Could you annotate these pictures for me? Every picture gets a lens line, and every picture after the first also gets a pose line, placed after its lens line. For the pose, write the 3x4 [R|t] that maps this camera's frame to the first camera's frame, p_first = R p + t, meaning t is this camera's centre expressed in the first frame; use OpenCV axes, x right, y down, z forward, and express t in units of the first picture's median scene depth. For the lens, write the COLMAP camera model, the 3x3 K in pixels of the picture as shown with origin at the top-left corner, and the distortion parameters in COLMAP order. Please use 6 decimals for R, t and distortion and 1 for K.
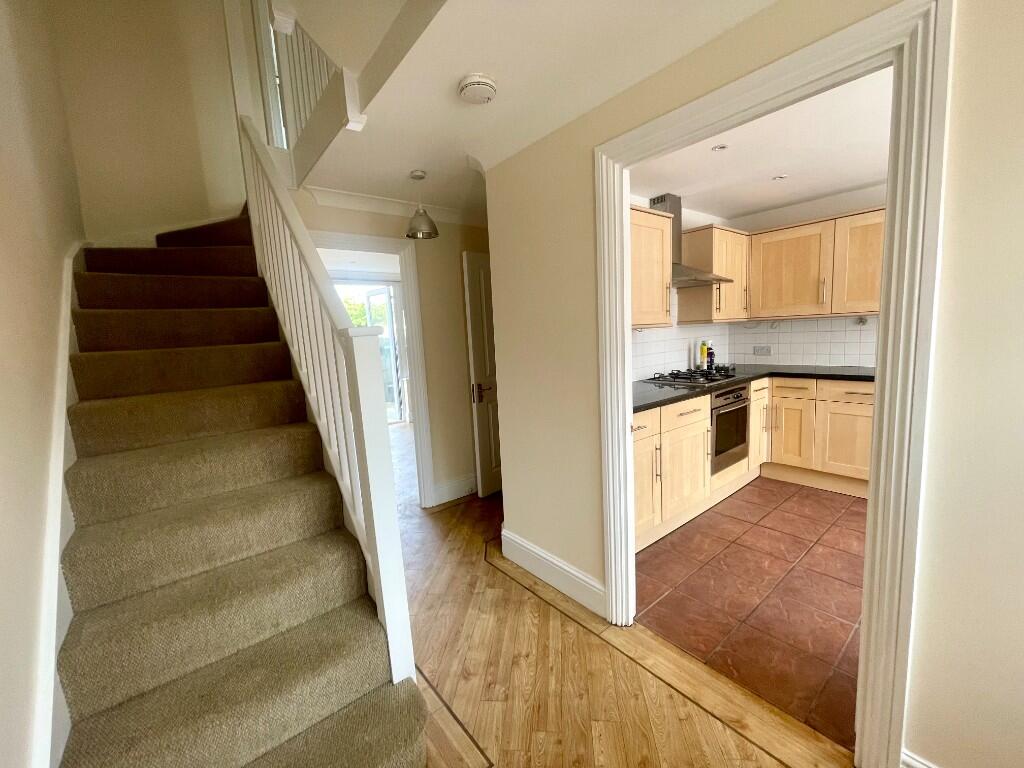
lens RADIAL K [[411.5, 0, 510.2], [0, 411.5, 386.0], [0, 0, 1]] dist [-0.002633, -0.000162]
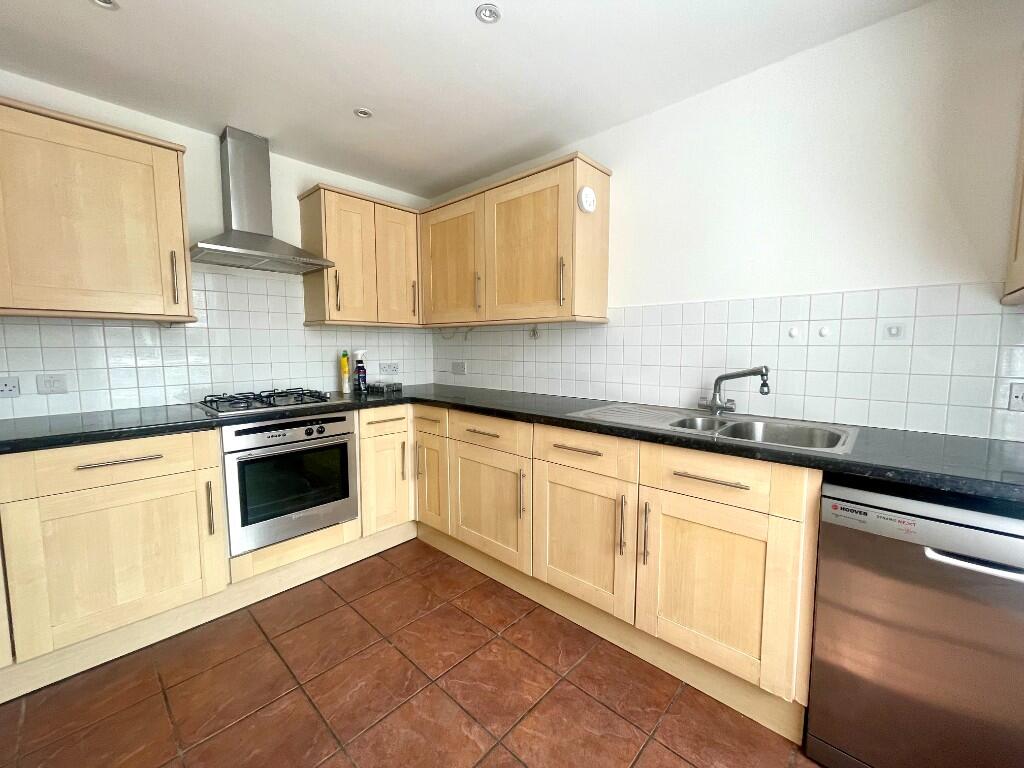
lens RADIAL K [[411.5, 0, 510.2], [0, 411.5, 386.0], [0, 0, 1]] dist [-0.002633, -0.000162]
pose [[0.987403, 0.037830, 0.153638, 0.731635], [-0.032672, 0.998819, -0.035958, -0.034238], [-0.154817, 0.030486, 0.987473, 0.272286]]
